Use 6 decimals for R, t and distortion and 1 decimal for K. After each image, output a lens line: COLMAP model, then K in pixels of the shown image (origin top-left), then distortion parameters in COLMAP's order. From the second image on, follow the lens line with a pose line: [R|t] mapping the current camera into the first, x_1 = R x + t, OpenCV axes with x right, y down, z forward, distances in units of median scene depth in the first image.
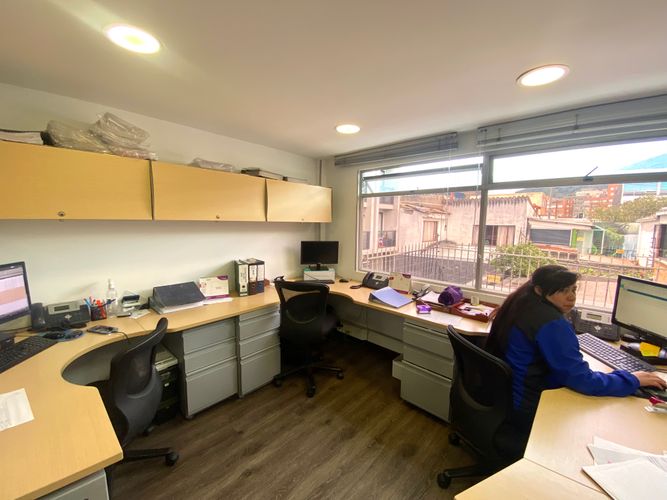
lens RADIAL K [[275.0, 0, 335.1], [0, 275.0, 249.8], [0, 0, 1]] dist [0.013339, -0.002108]
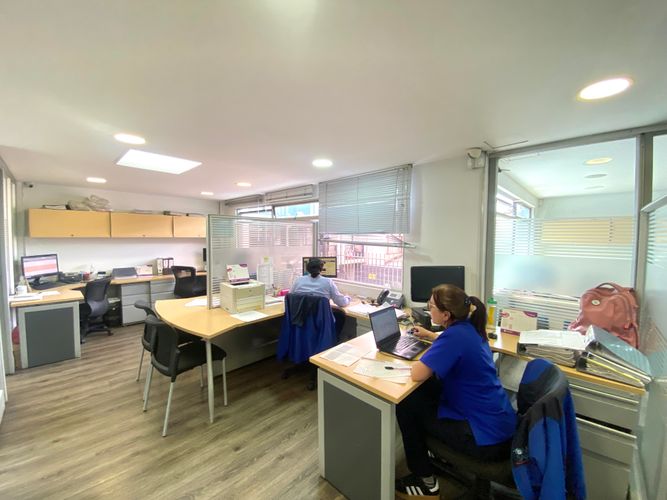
lens RADIAL K [[275.0, 0, 332.2], [0, 275.0, 250.5], [0, 0, 1]] dist [0.013339, -0.002108]
pose [[0.999397, -0.005569, -0.034267, 1.134592], [0.003787, 0.998647, -0.051855, 0.115135], [0.034509, 0.051694, 0.998067, -1.107669]]
